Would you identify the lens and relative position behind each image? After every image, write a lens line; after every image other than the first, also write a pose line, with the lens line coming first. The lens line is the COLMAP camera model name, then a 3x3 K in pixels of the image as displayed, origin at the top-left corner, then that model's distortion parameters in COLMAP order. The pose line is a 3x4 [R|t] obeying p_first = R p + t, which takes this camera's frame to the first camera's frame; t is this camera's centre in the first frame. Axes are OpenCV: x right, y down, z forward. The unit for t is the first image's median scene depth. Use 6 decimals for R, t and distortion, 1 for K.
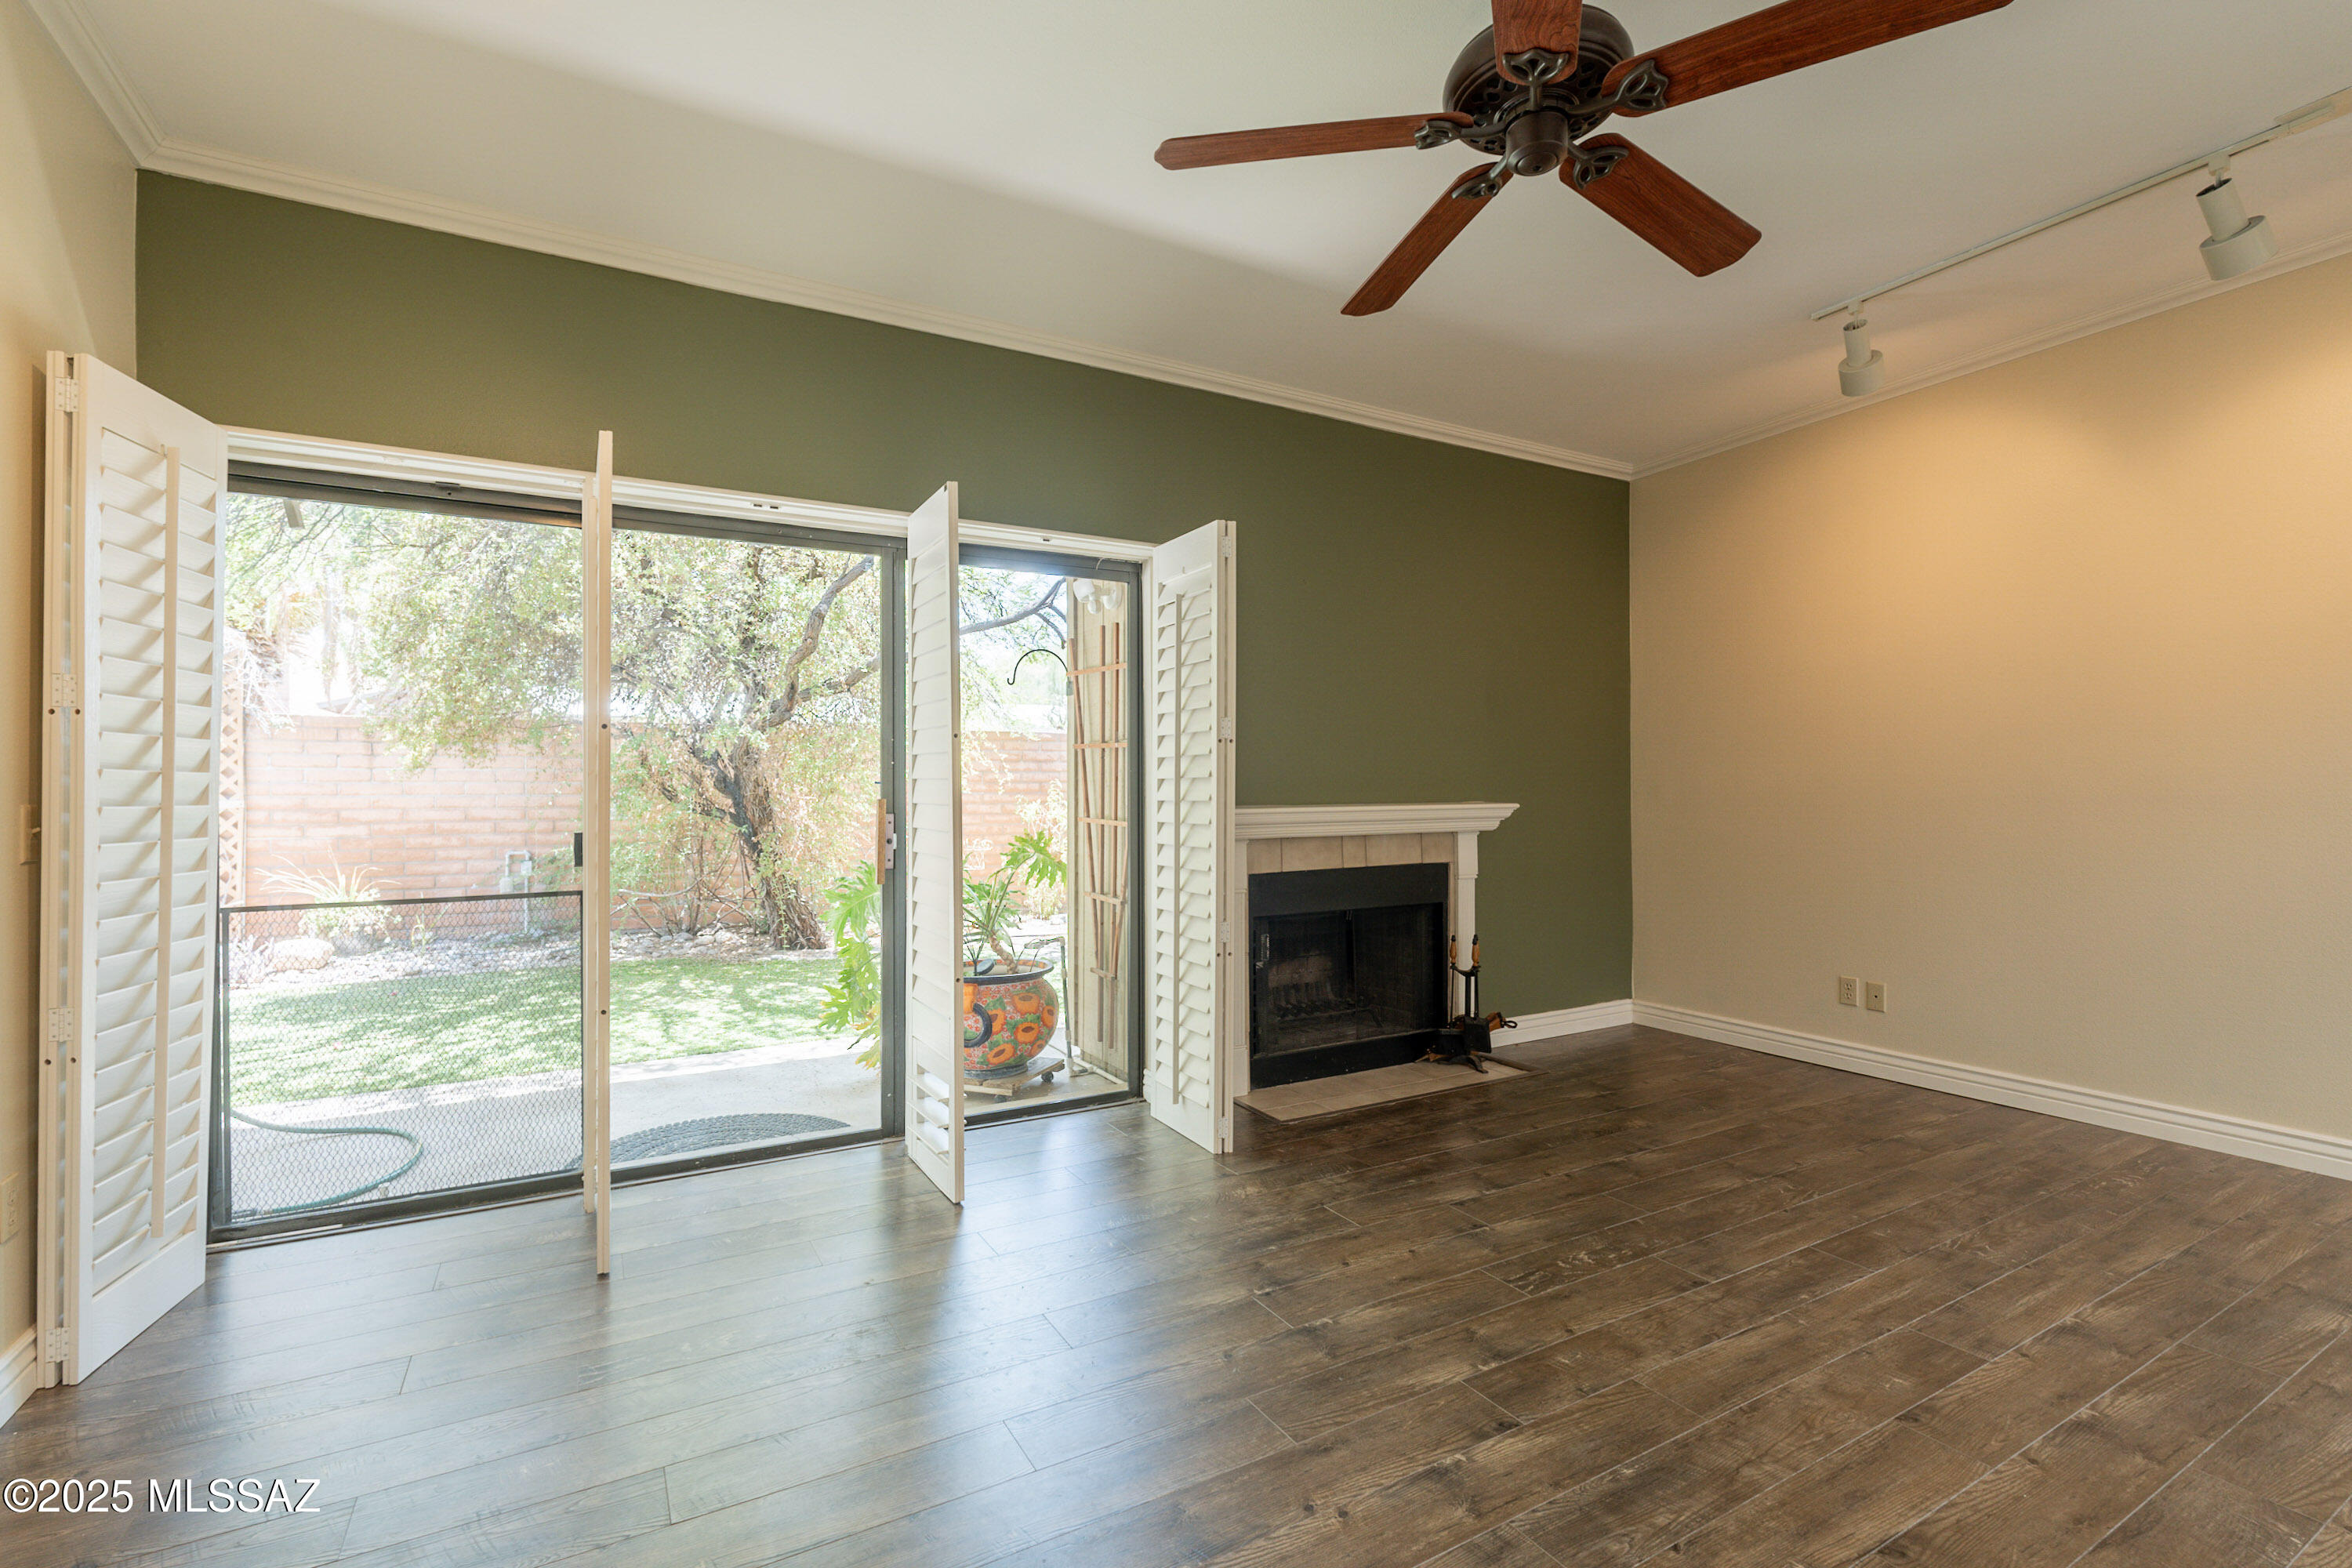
lens RADIAL K [[1024.7, 0, 1162.0], [0, 1024.7, 790.5], [0, 0, 1]] dist [-0.005872, 0.000629]
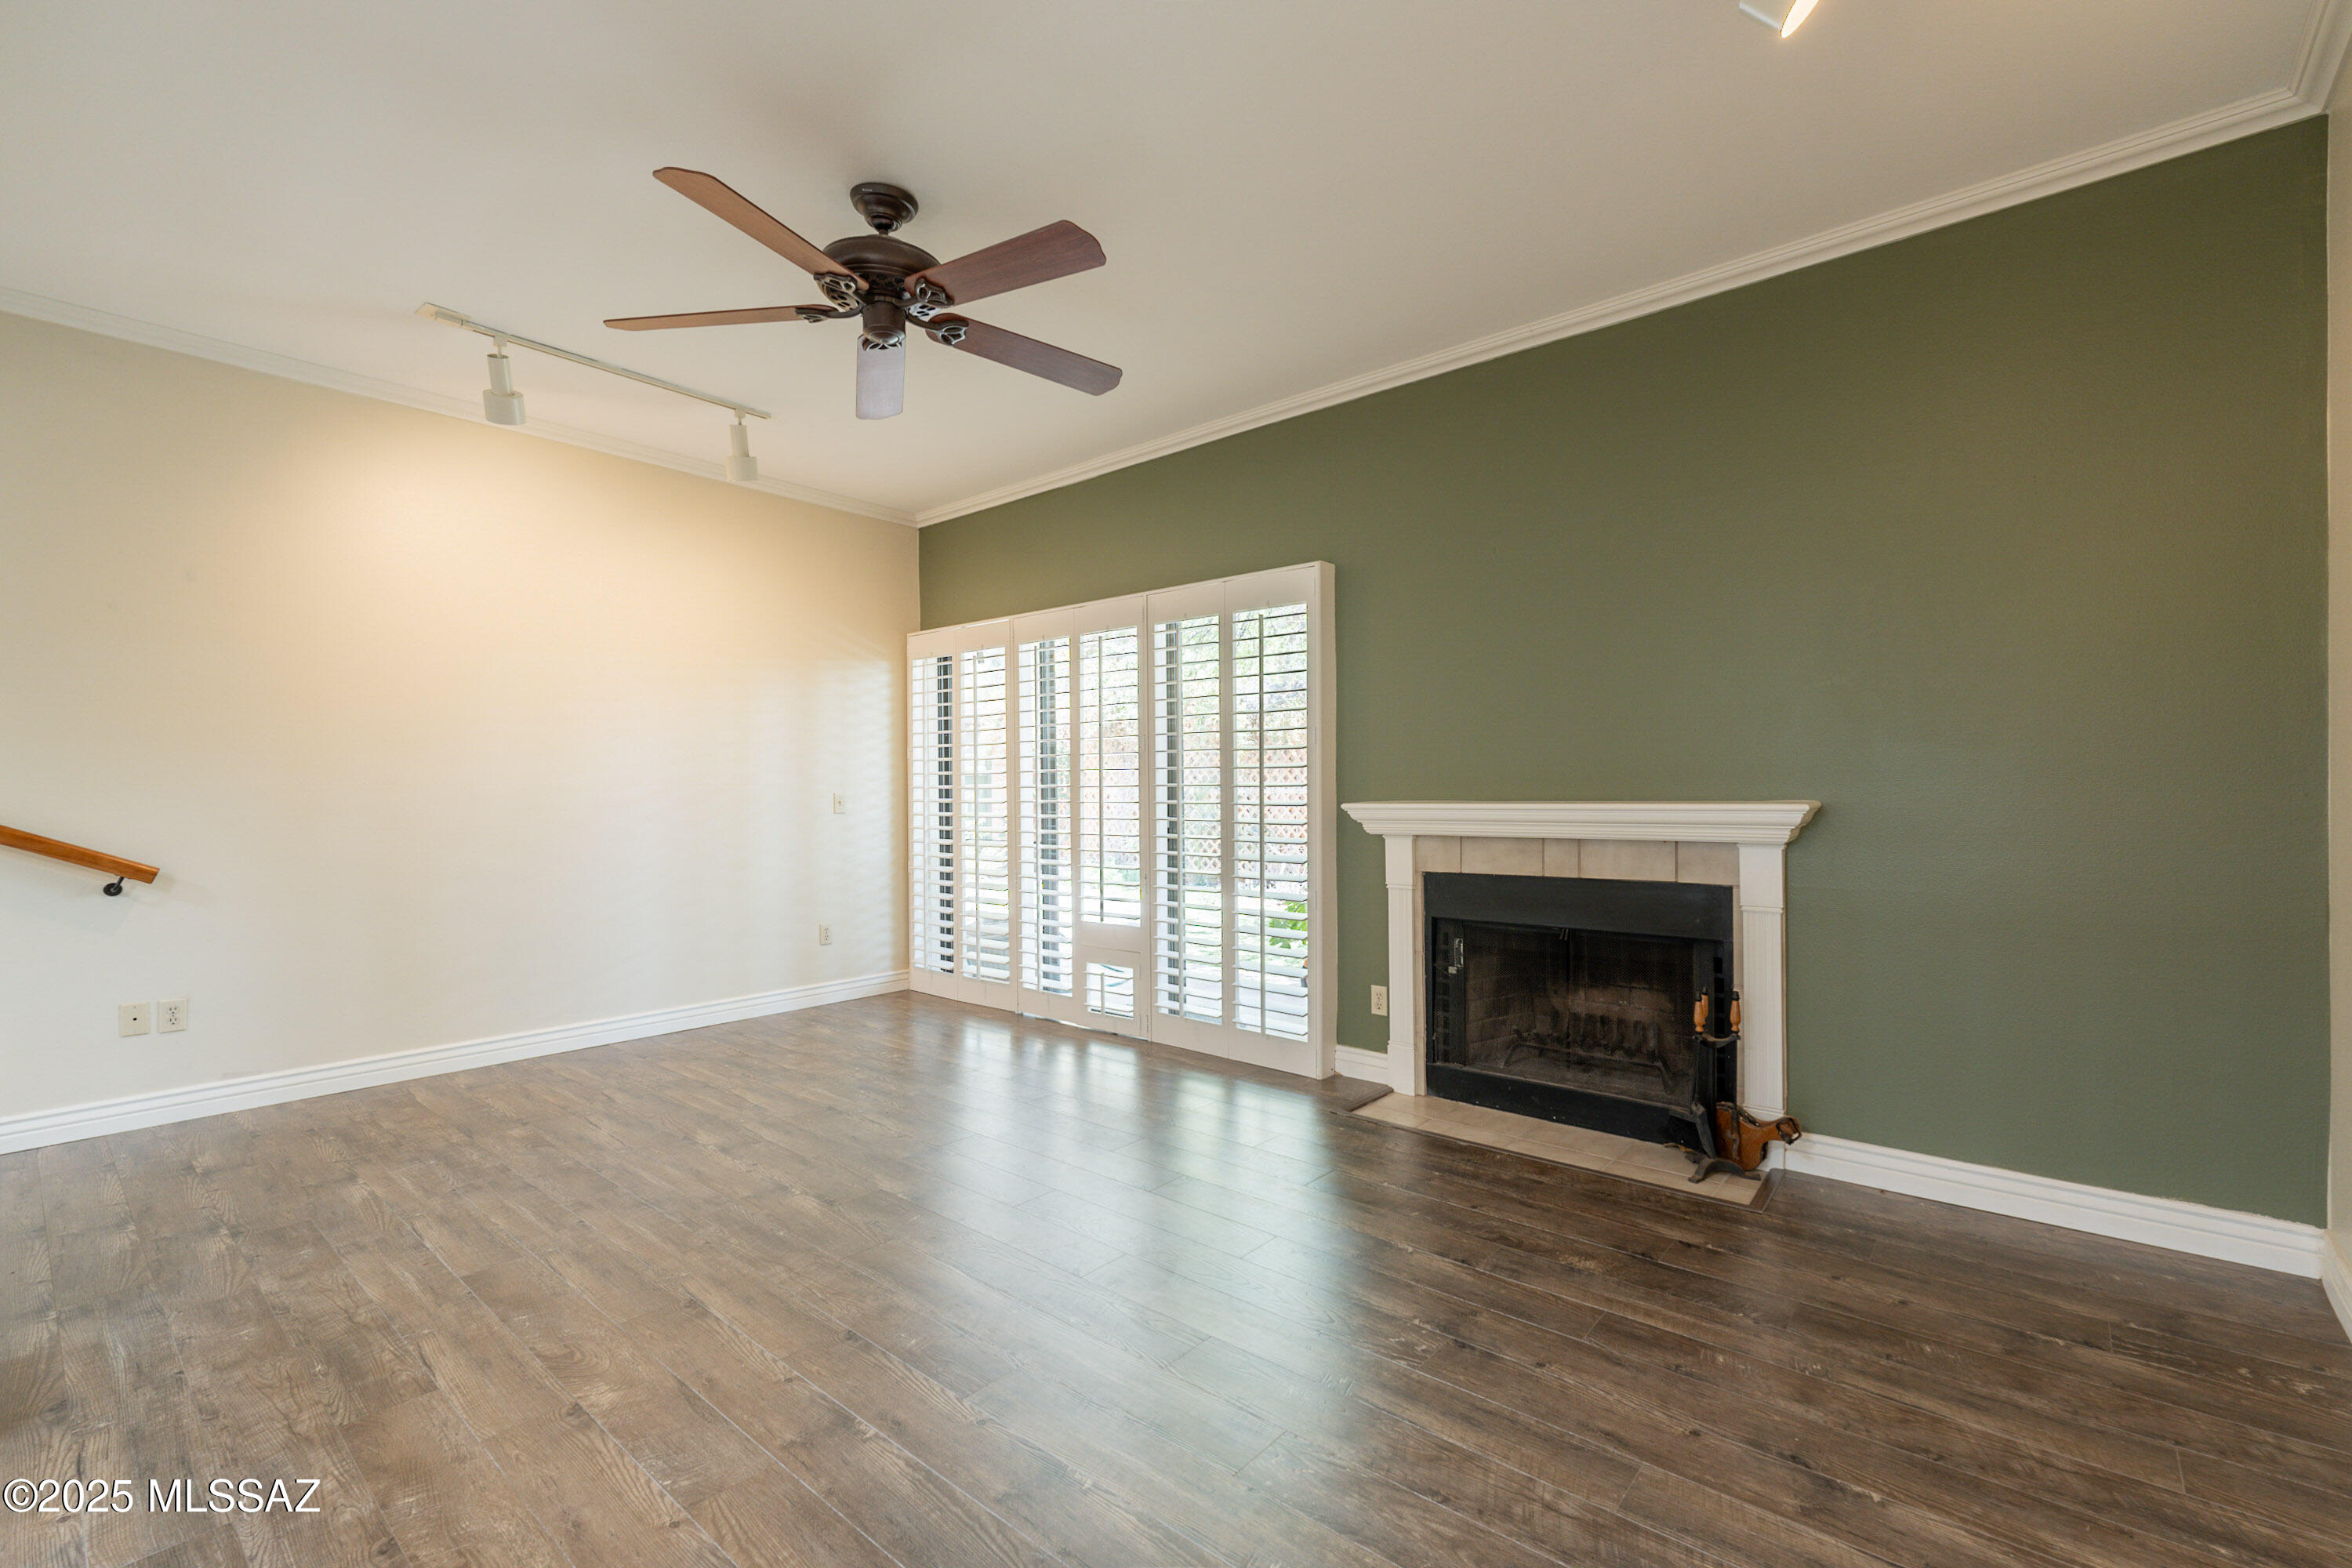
lens RADIAL K [[1024.7, 0, 1168.6], [0, 1024.7, 791.6], [0, 0, 1]] dist [-0.005872, 0.000629]
pose [[0.339445, 0.005424, -0.940610, 1.317483], [0.008099, 0.999929, 0.008689, -0.005499], [0.940591, -0.010568, 0.339377, 0.646656]]
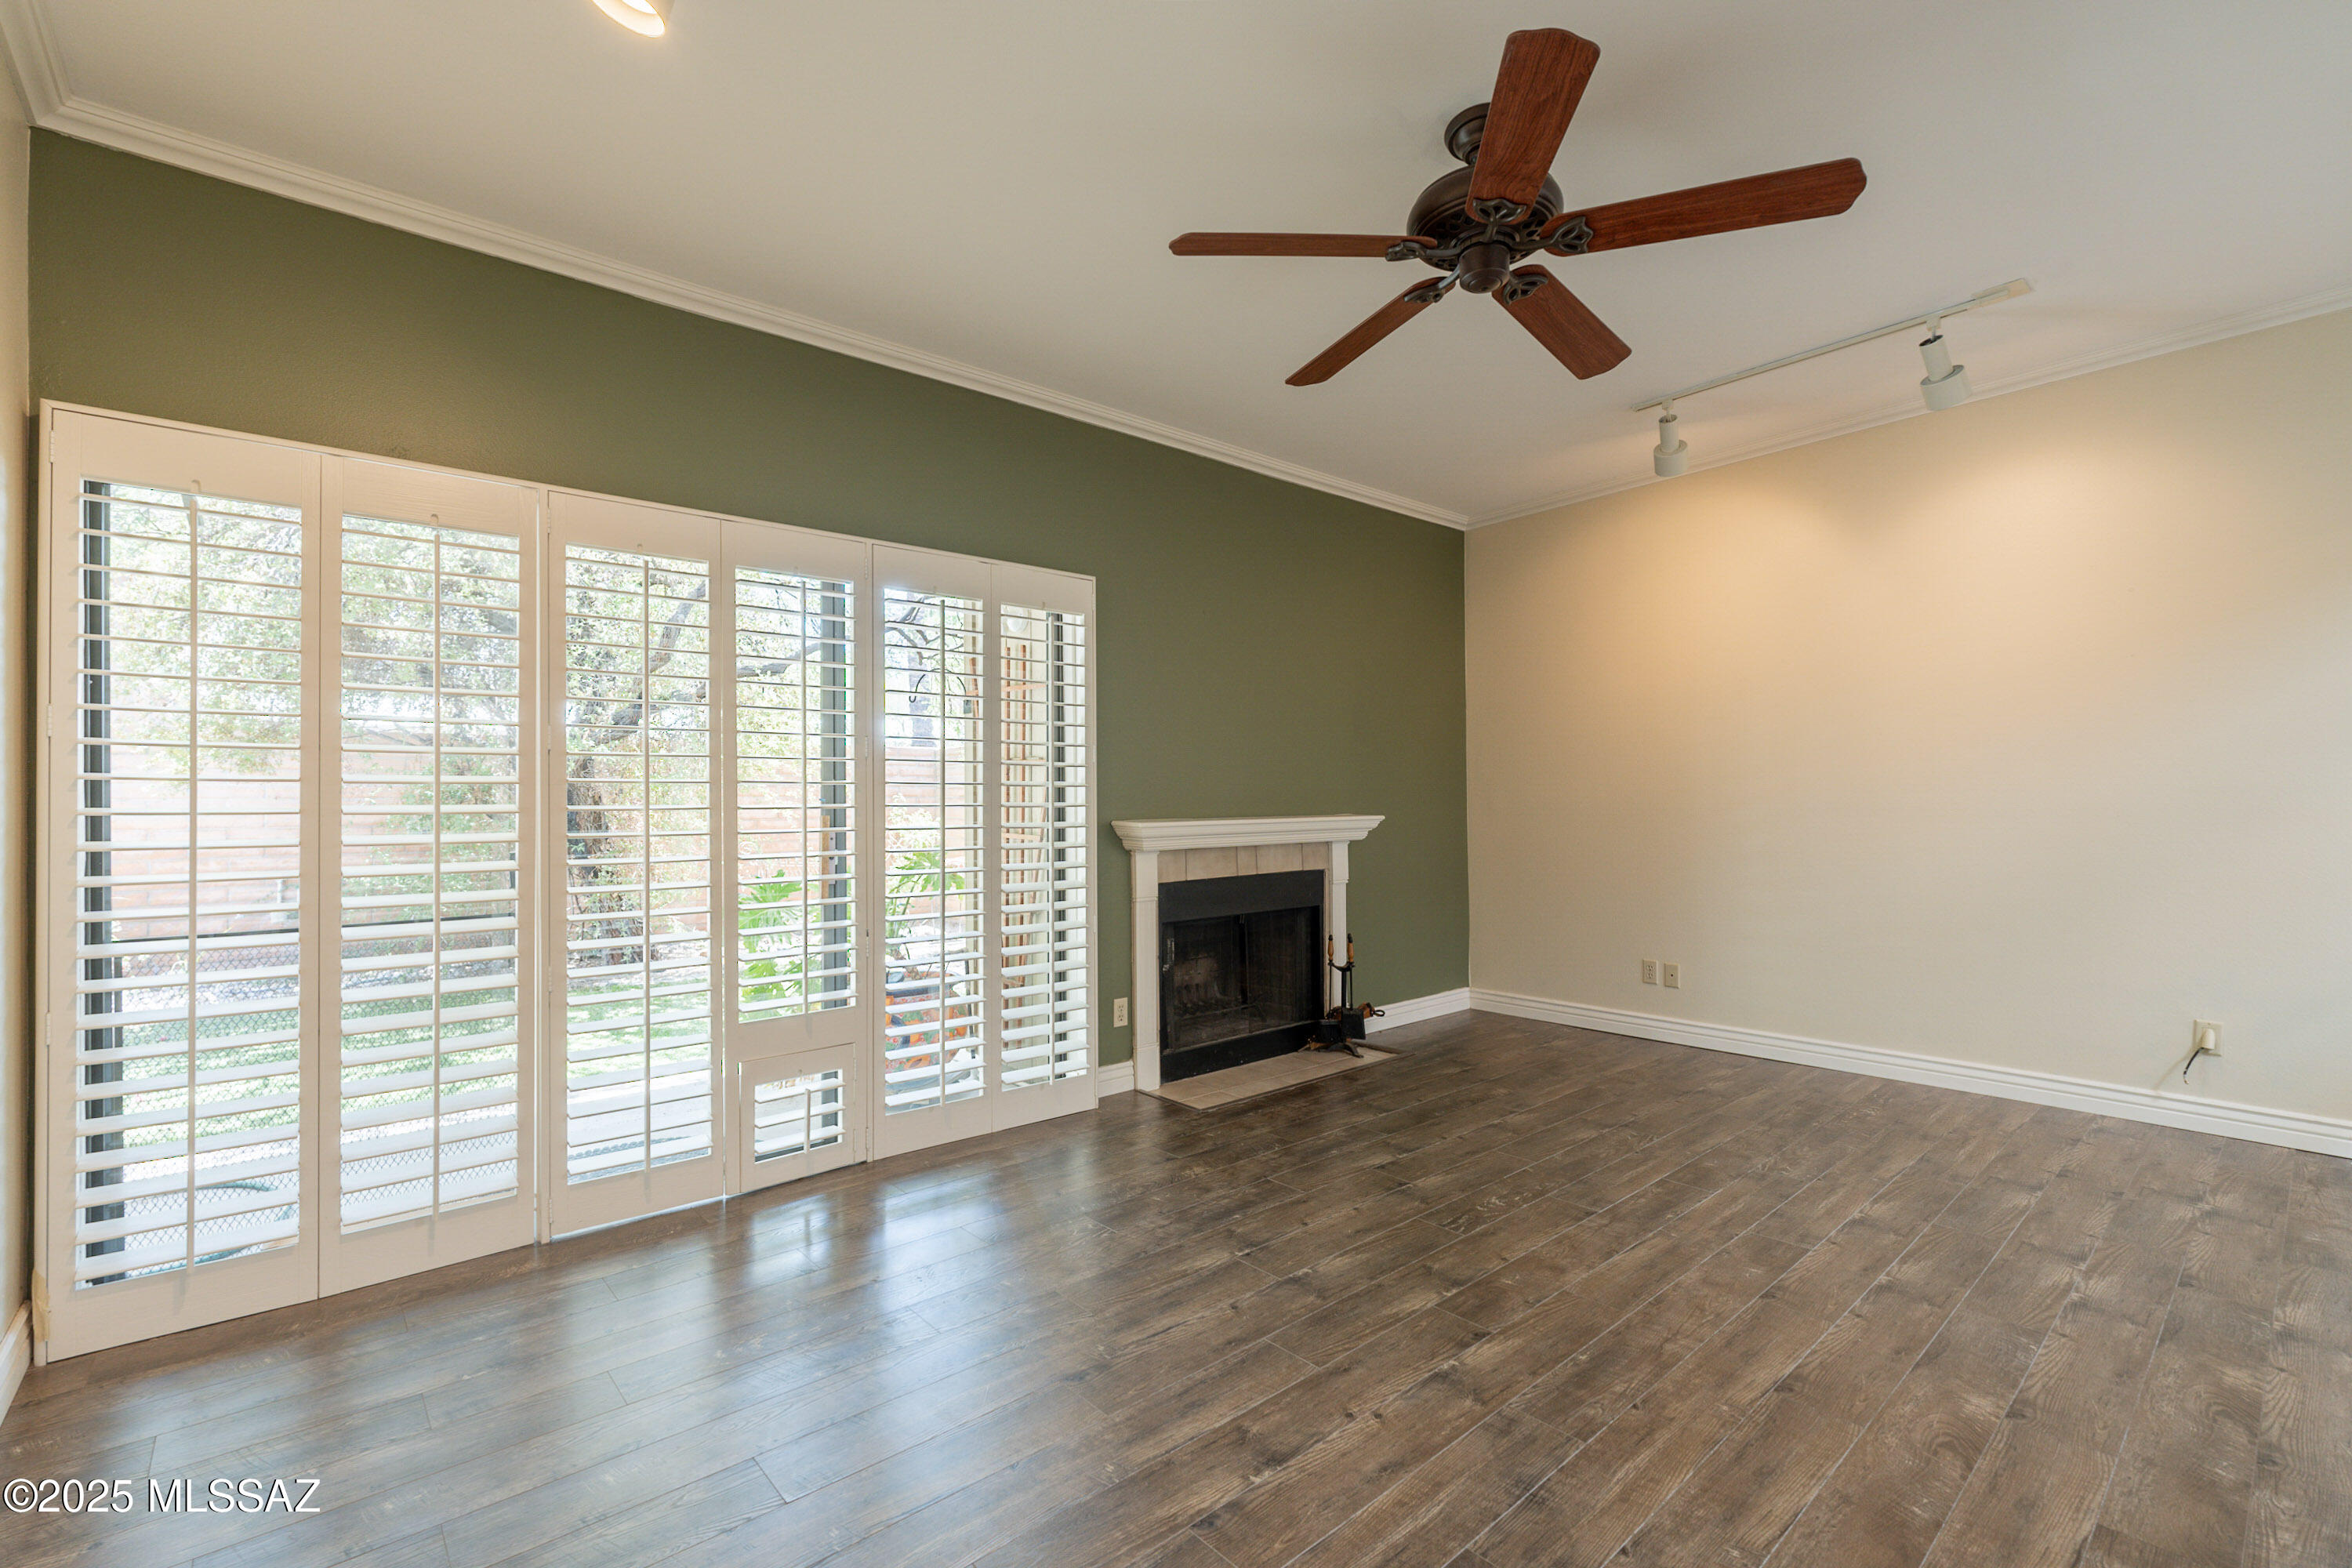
lens RADIAL K [[1024.7, 0, 1161.2], [0, 1024.7, 790.9], [0, 0, 1]] dist [-0.005872, 0.000629]
pose [[0.979711, -0.002115, 0.200404, -0.181615], [0.004143, 0.999944, -0.009701, -0.005152], [-0.200372, 0.010334, 0.979665, -0.072610]]
